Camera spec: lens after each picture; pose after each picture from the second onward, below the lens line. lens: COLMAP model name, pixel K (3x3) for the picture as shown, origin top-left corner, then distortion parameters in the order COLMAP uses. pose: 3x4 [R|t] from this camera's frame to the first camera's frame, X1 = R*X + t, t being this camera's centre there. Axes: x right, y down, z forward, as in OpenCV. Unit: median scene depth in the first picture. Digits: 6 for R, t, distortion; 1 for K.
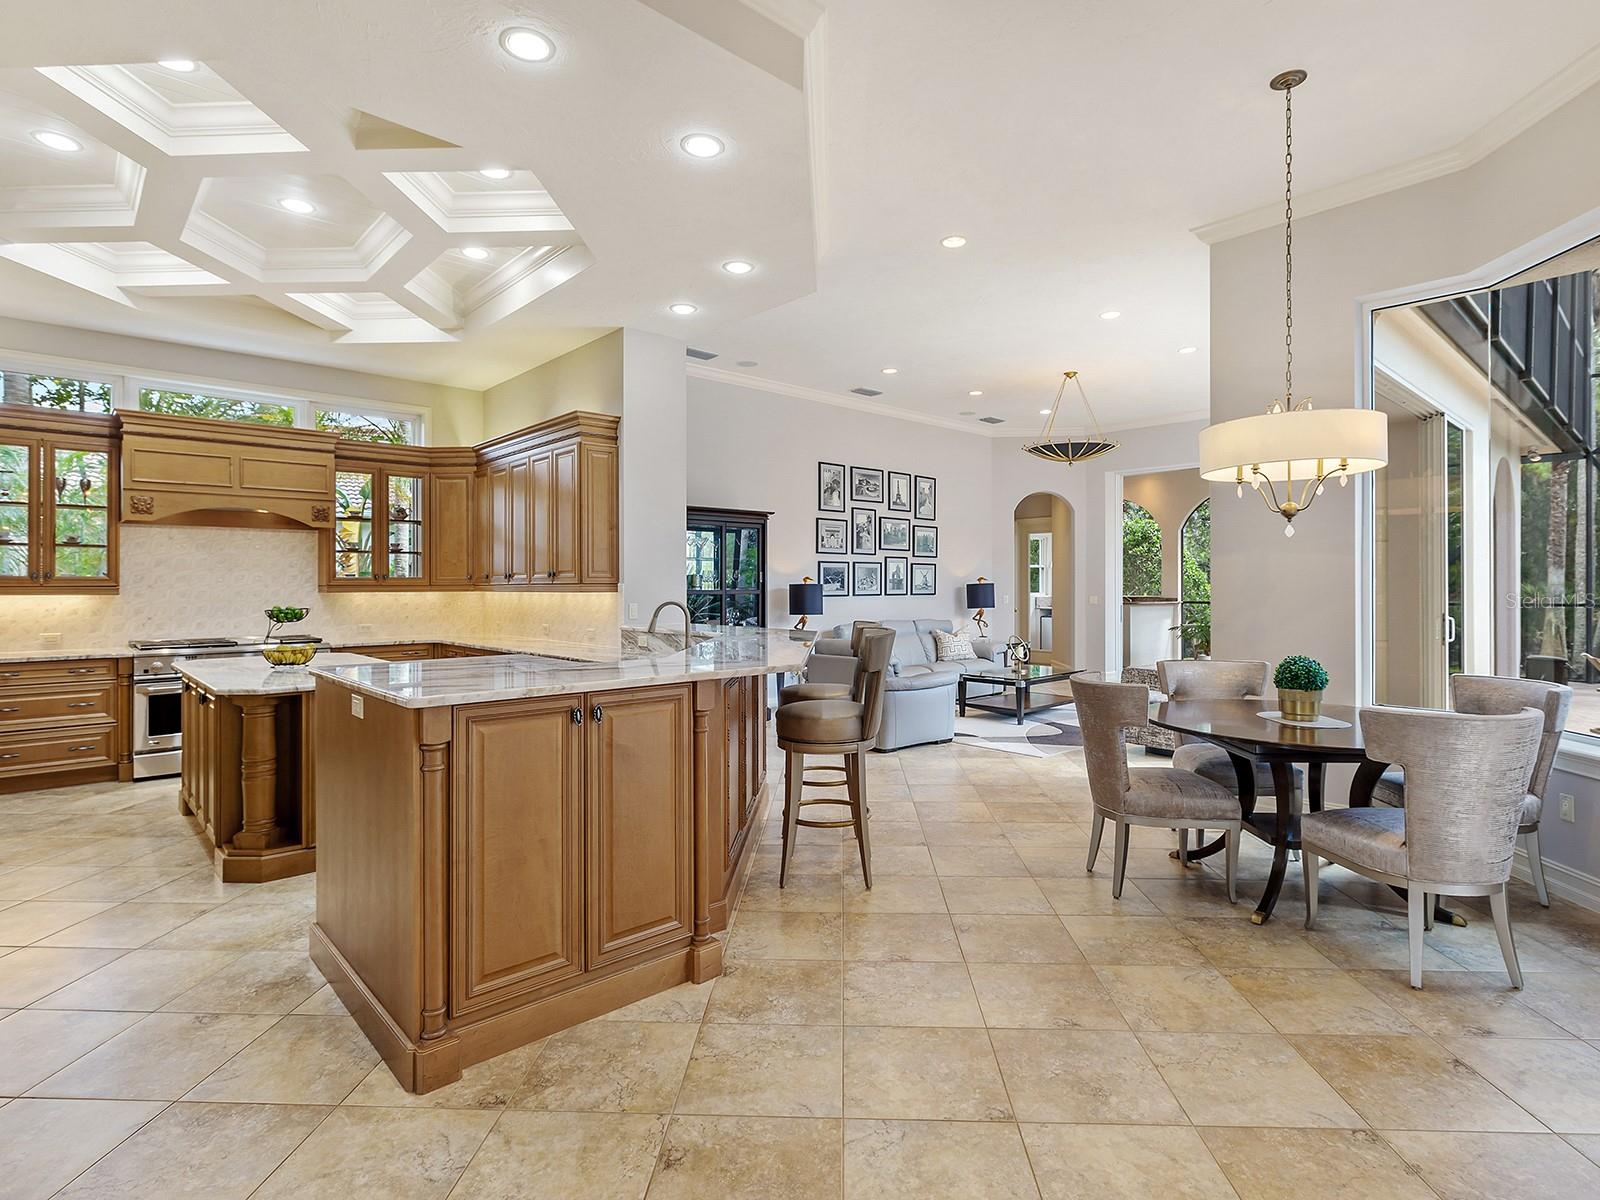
lens RADIAL K [[833.4, 0, 785.8], [0, 833.4, 582.0], [0, 0, 1]] dist [0.004832, -0.001057]
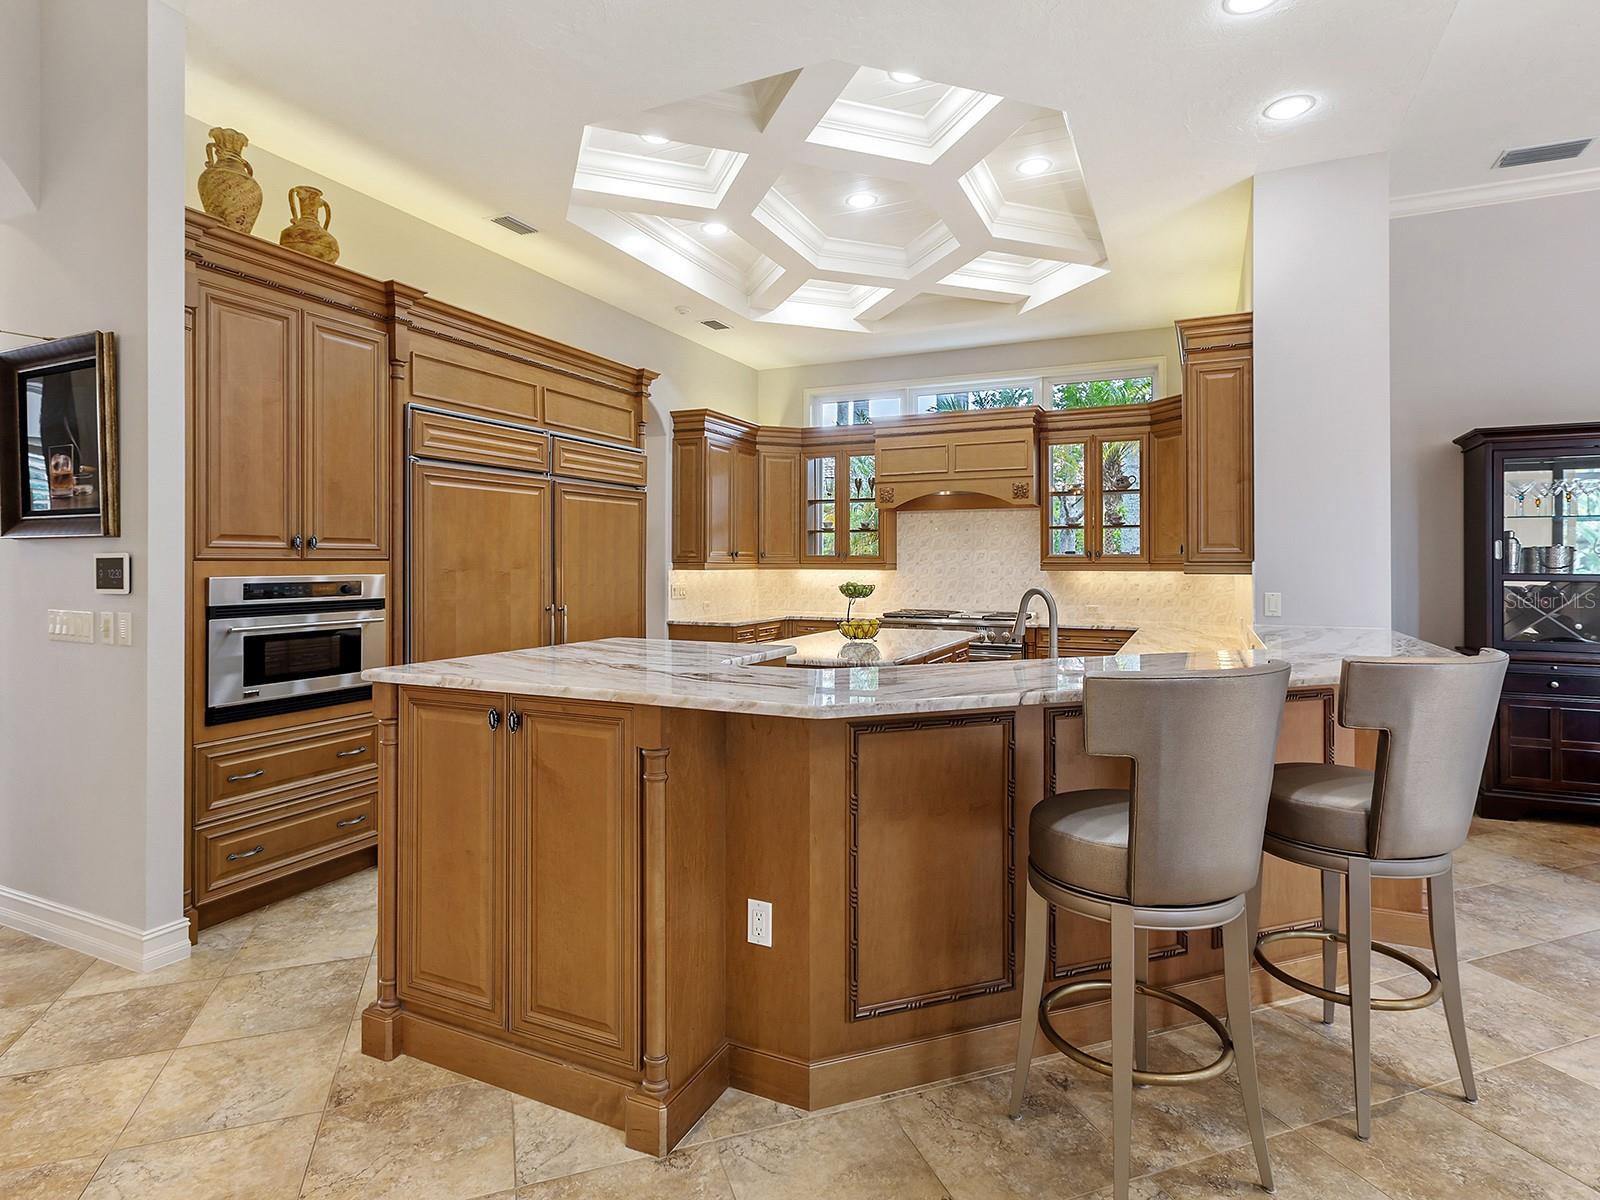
lens RADIAL K [[833.4, 0, 803.5], [0, 833.4, 567.3], [0, 0, 1]] dist [0.004832, -0.001057]
pose [[0.398360, 0.007879, -0.917195, 0.233594], [-0.000044, 0.999963, 0.008571, 0.000526], [0.917229, -0.003374, 0.398346, 0.347967]]
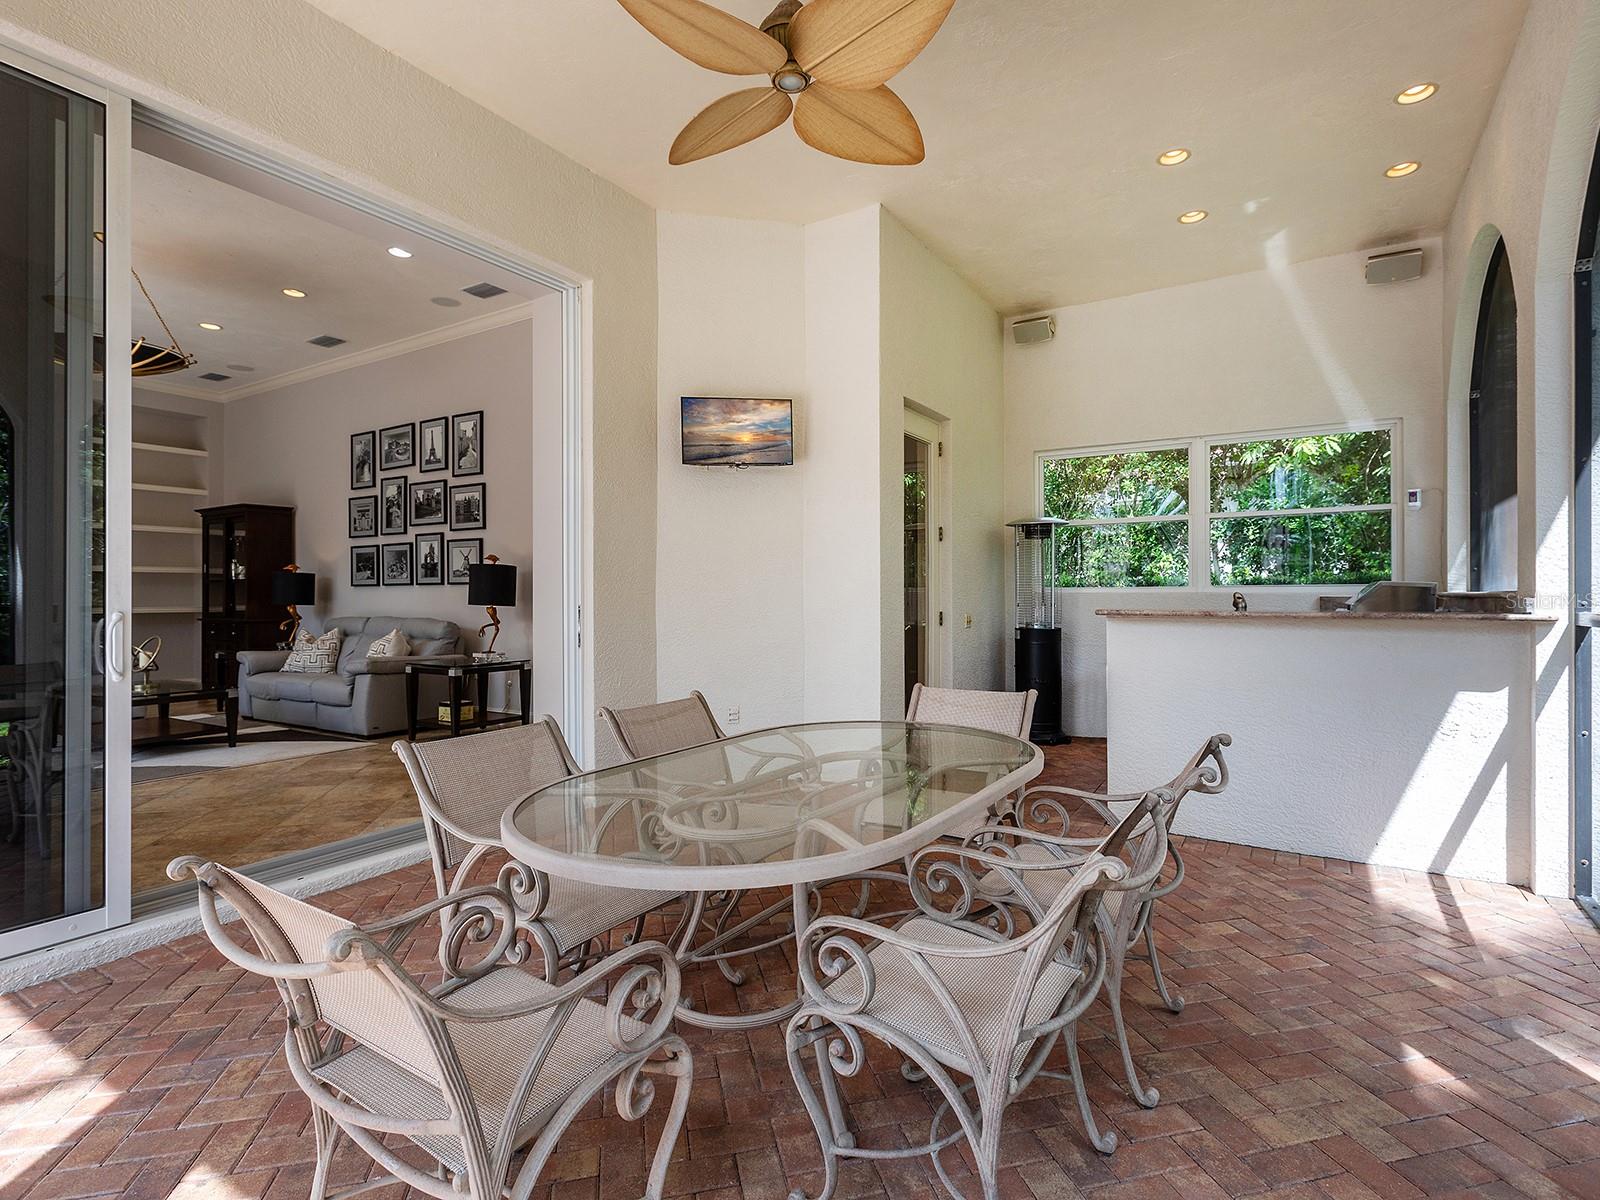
lens RADIAL K [[833.4, 0, 833.7], [0, 833.4, 600.5], [0, 0, 1]] dist [0.004832, -0.001057]
pose [[0.276492, 0.000242, -0.961016, 1.382855], [0.001426, 0.999999, 0.000662, 0.043334], [0.961015, -0.001553, 0.276491, 1.663945]]
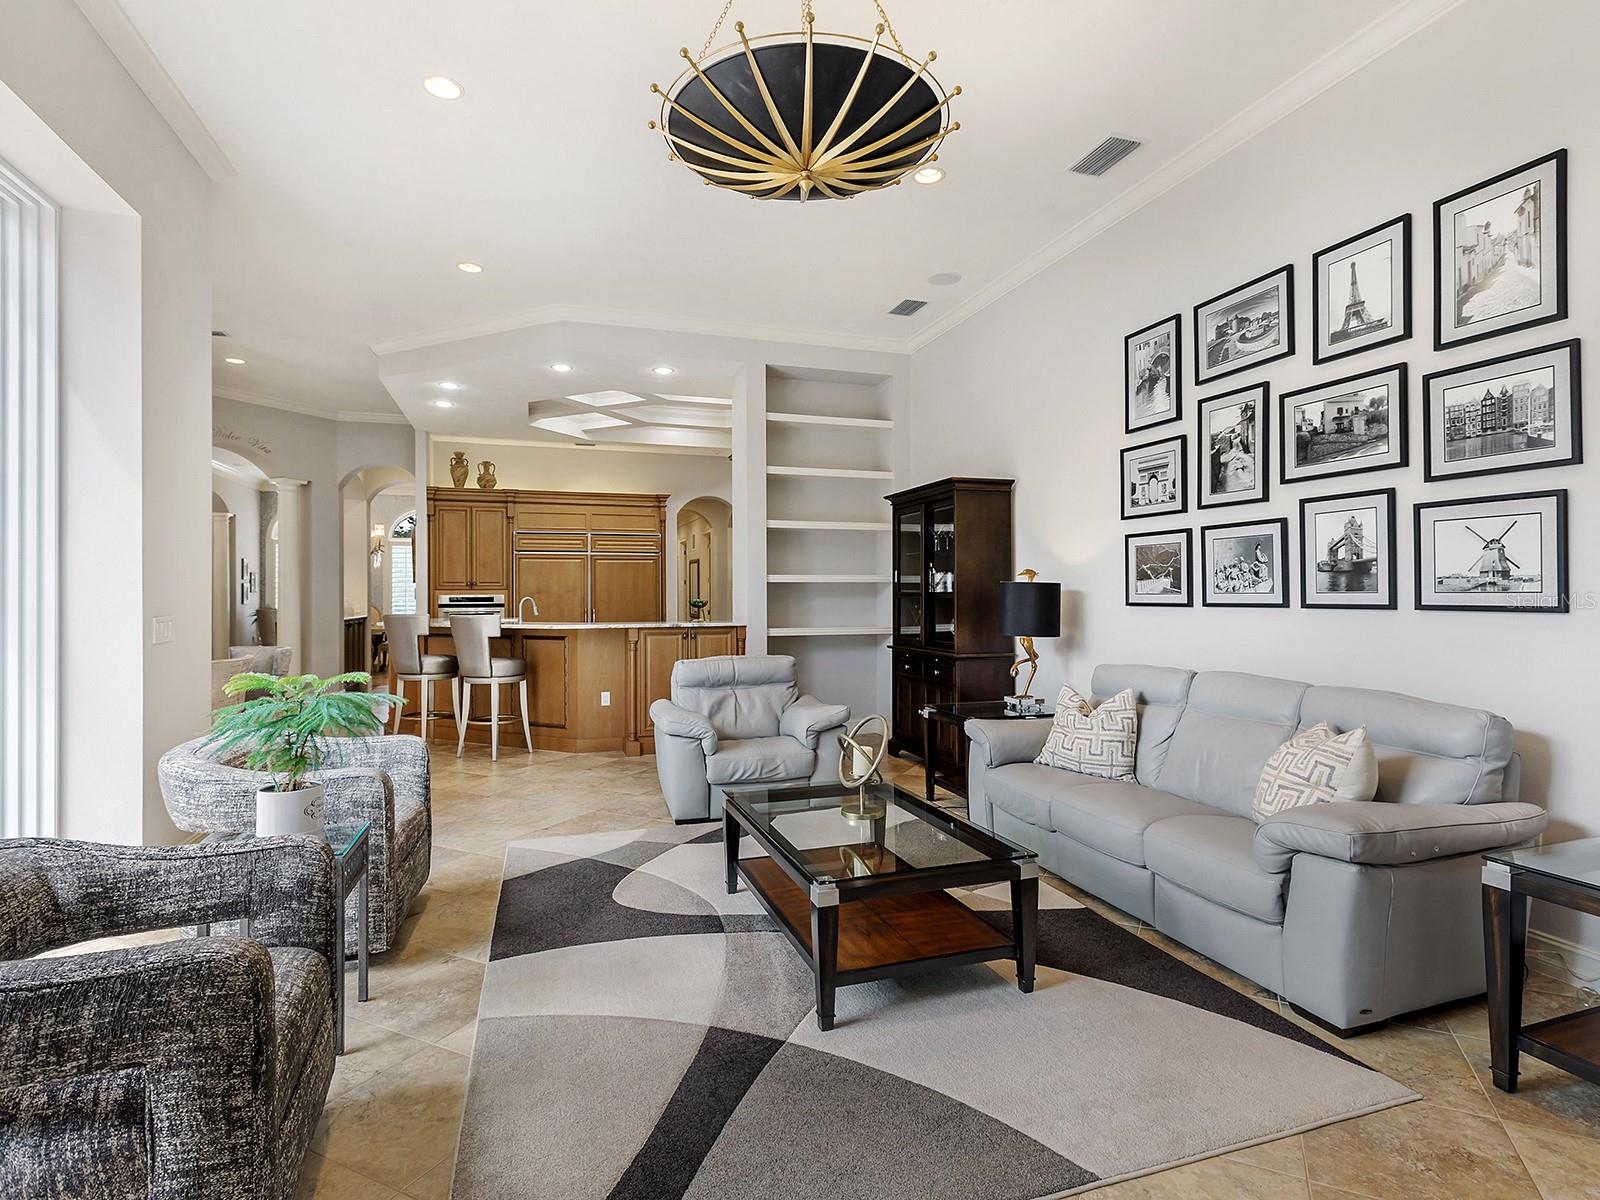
lens RADIAL K [[833.4, 0, 805.0], [0, 833.4, 592.5], [0, 0, 1]] dist [0.004832, -0.001057]
pose [[-0.396324, -0.001169, -0.918110, 0.767403], [0.005629, 0.999977, -0.003704, 0.013615], [0.918093, -0.006636, -0.396308, 1.361756]]
